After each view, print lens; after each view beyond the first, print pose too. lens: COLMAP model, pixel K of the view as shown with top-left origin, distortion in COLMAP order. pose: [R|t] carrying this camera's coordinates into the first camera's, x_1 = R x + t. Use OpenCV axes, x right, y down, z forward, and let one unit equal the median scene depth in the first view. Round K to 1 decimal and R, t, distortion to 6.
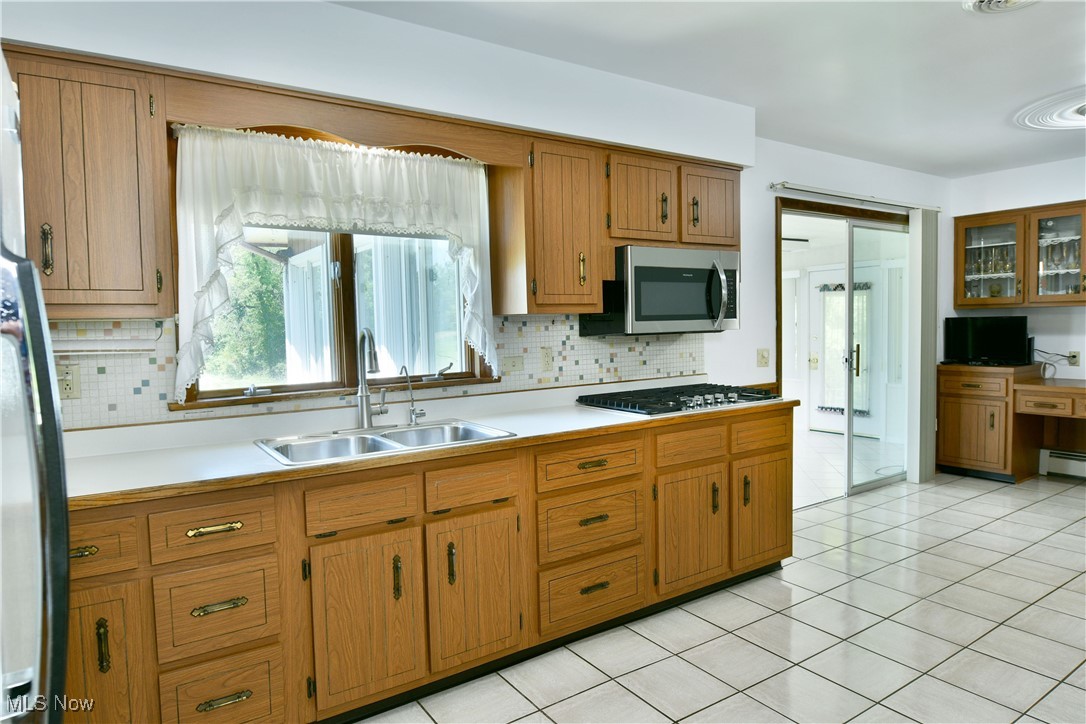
lens RADIAL K [[680.2, 0, 568.8], [0, 680.2, 347.9], [0, 0, 1]] dist [-0.017212, -0.004213]
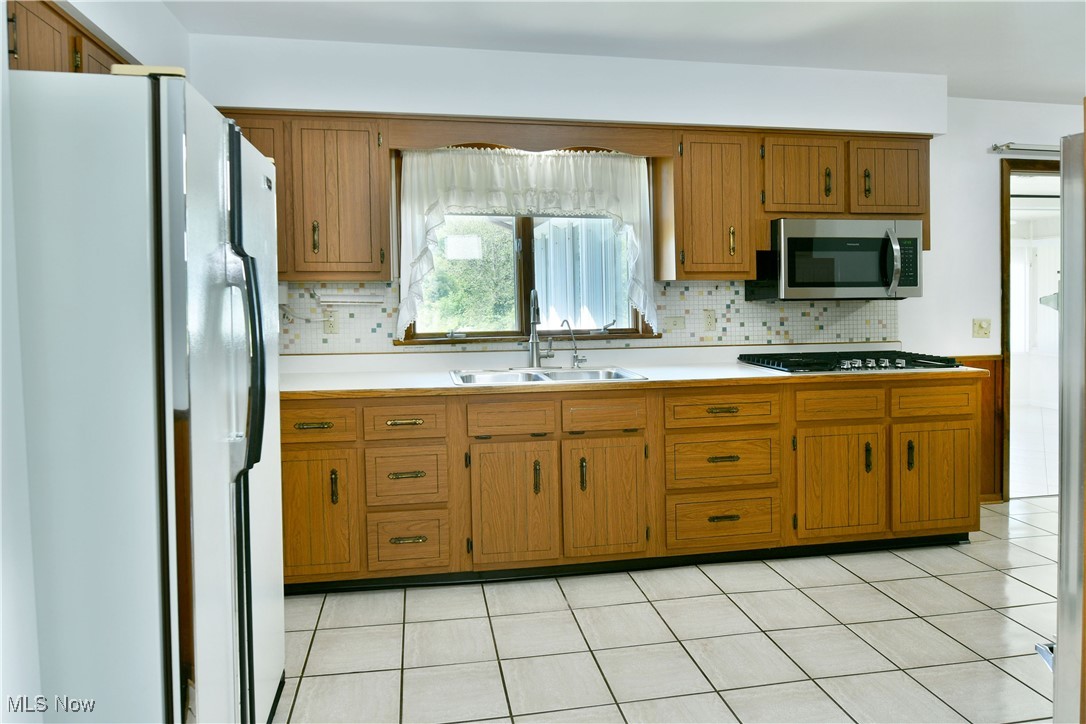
lens RADIAL K [[680.2, 0, 605.3], [0, 680.2, 305.9], [0, 0, 1]] dist [-0.017212, -0.004213]
pose [[0.945843, 0.019640, -0.324028, 0.229761], [-0.023469, 0.999693, -0.007913, 0.007649], [0.323774, 0.015090, 0.946014, -0.170855]]
